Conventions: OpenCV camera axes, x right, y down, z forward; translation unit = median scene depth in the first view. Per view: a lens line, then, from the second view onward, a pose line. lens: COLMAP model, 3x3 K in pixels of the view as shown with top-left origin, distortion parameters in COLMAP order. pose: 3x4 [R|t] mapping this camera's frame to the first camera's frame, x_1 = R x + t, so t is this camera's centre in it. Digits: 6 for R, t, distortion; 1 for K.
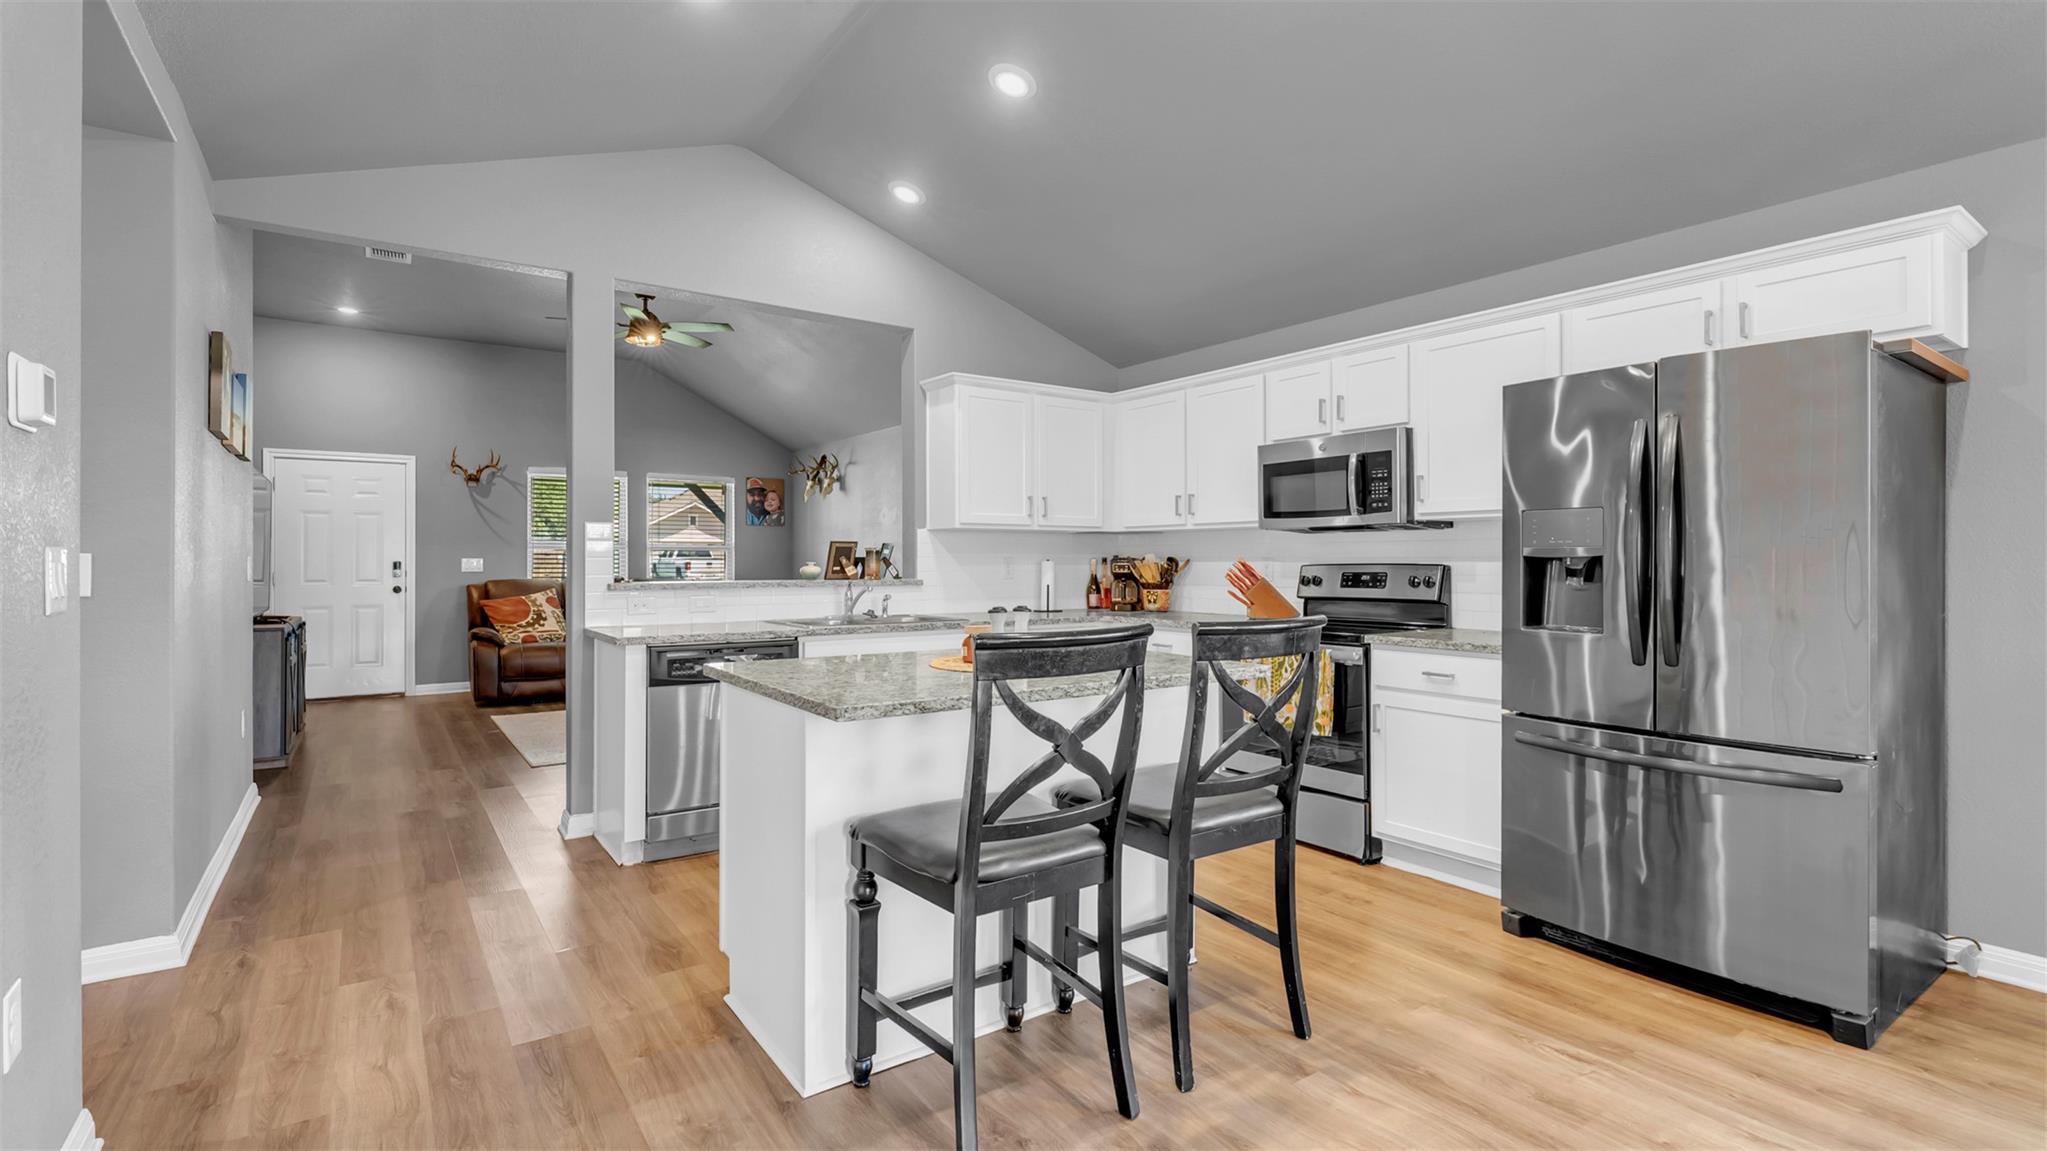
lens RADIAL K [[927.3, 0, 1014.9], [0, 927.3, 566.2], [0, 0, 1]] dist [-0.006125, 0.002827]
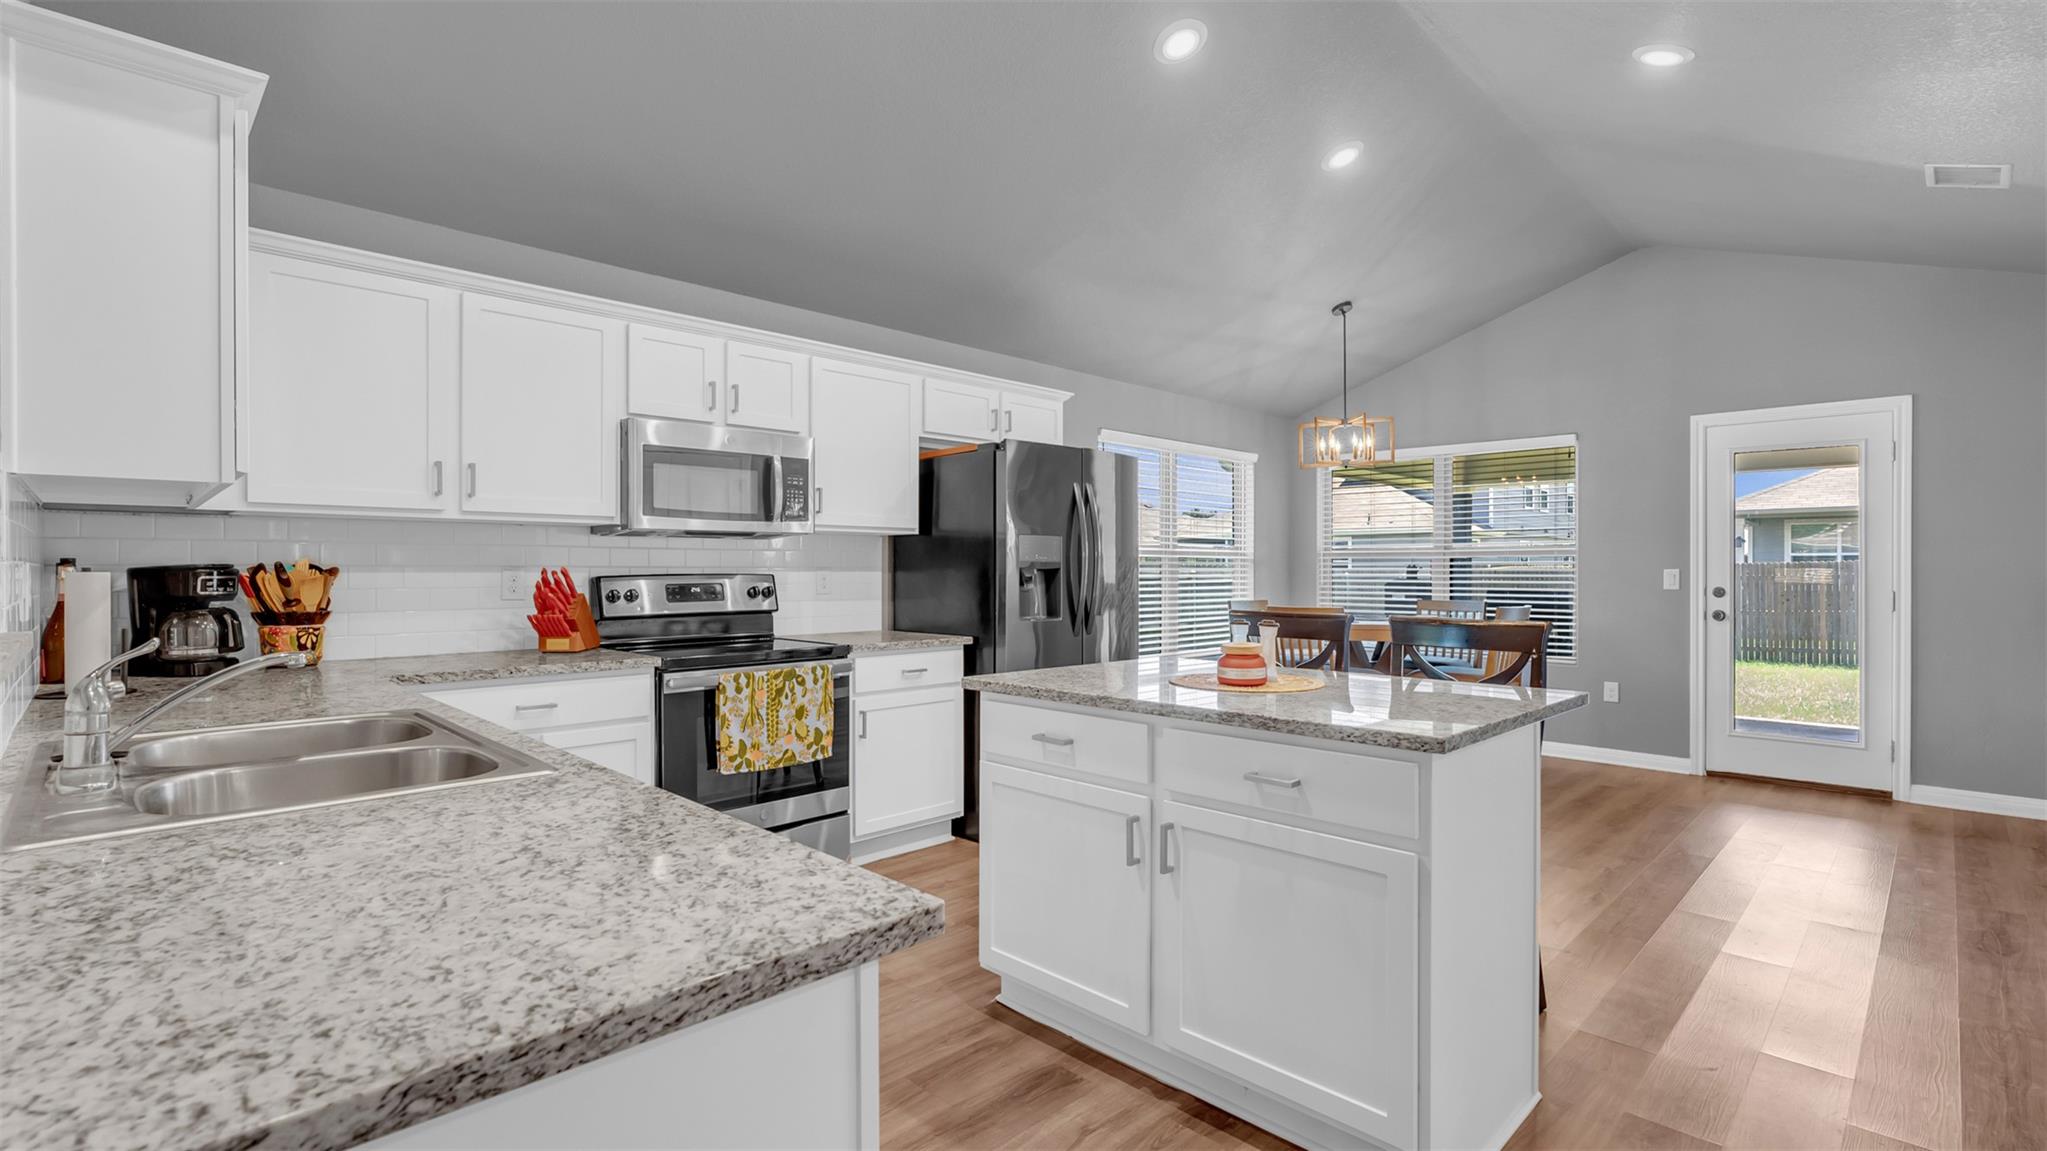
lens RADIAL K [[927.3, 0, 1027.9], [0, 927.3, 567.6], [0, 0, 1]] dist [-0.006125, 0.002827]
pose [[-0.185114, 0.002075, 0.982715, -0.521338], [0.004653, 0.999988, -0.001235, -0.005711], [-0.982706, 0.004345, -0.185122, 0.808880]]
